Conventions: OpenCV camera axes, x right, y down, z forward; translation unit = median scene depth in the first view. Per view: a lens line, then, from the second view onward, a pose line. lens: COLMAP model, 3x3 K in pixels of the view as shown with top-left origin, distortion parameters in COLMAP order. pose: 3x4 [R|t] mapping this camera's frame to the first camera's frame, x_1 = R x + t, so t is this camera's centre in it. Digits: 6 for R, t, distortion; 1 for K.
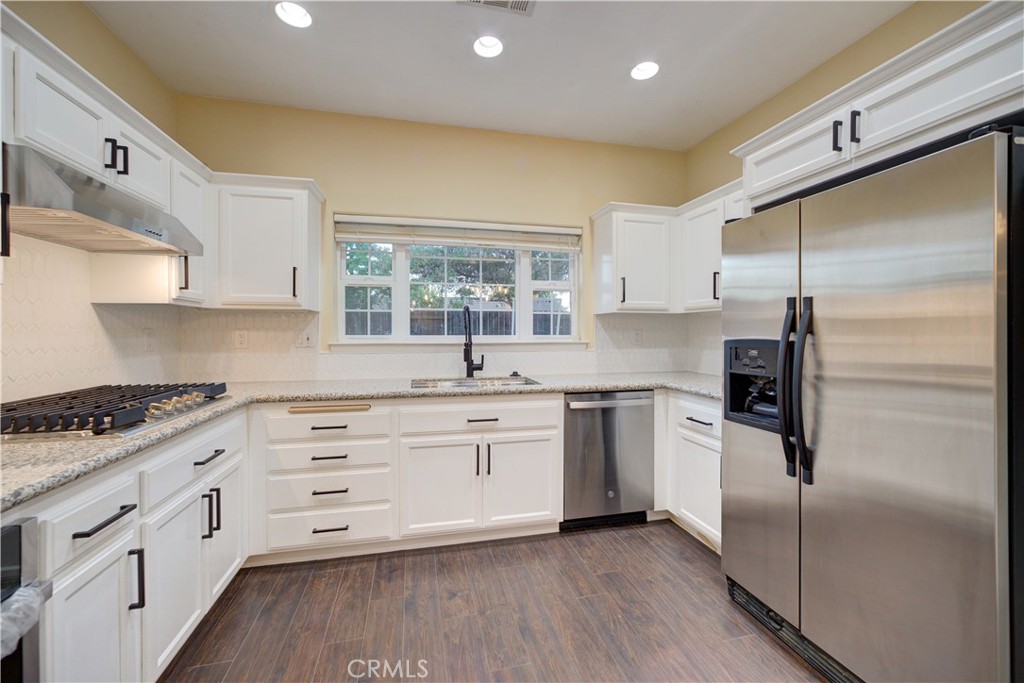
lens RADIAL K [[406.9, 0, 507.4], [0, 406.9, 332.5], [0, 0, 1]] dist [-0.026413, 0.013711]
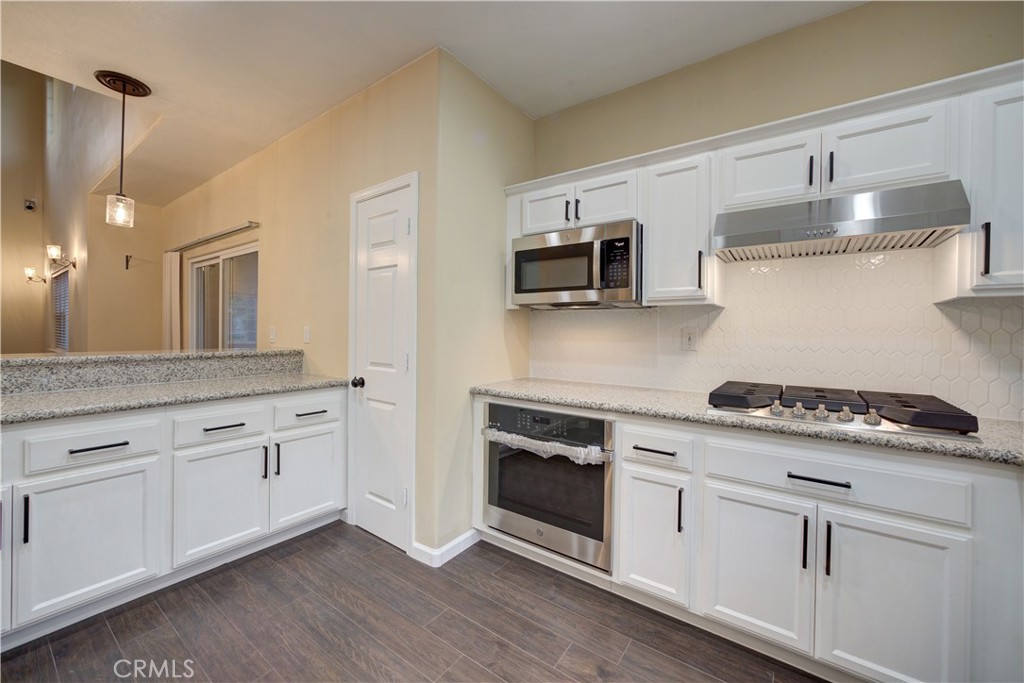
lens RADIAL K [[406.9, 0, 507.4], [0, 406.9, 332.5], [0, 0, 1]] dist [-0.026413, 0.013711]
pose [[-0.763379, -0.003205, -0.645943, 0.231643], [-0.012250, 0.999880, 0.009517, -0.003914], [0.645834, 0.015178, -0.763327, 0.887831]]
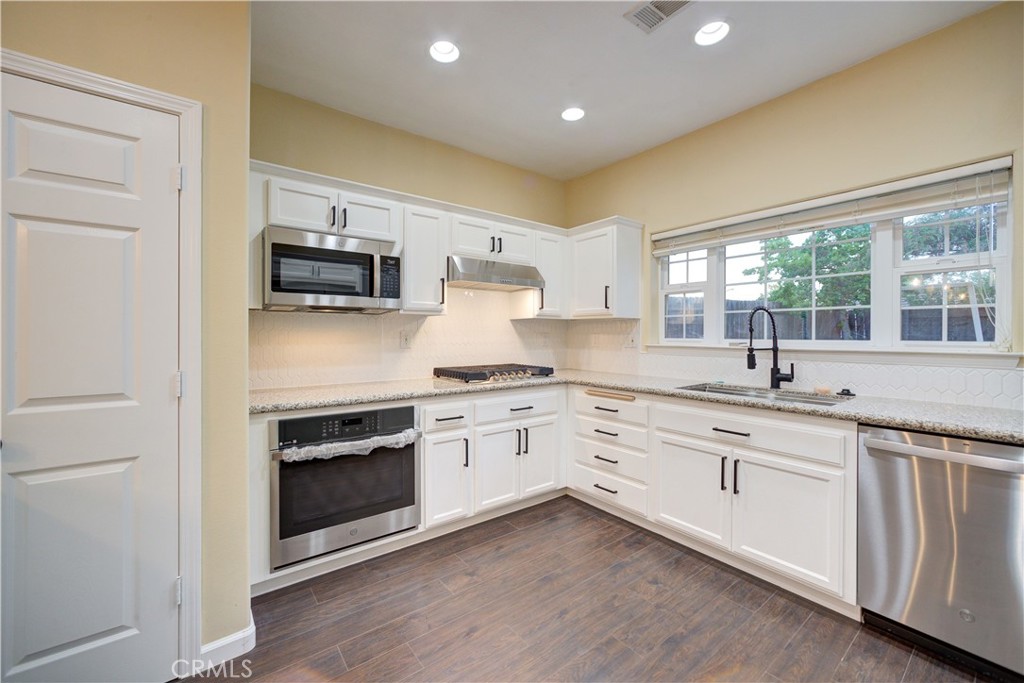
lens RADIAL K [[406.9, 0, 507.4], [0, 406.9, 332.5], [0, 0, 1]] dist [-0.026413, 0.013711]
pose [[0.405024, -0.004006, -0.914297, 0.585562], [-0.004841, 0.999967, -0.006525, 0.000314], [0.914293, 0.007069, 0.404991, 0.178788]]
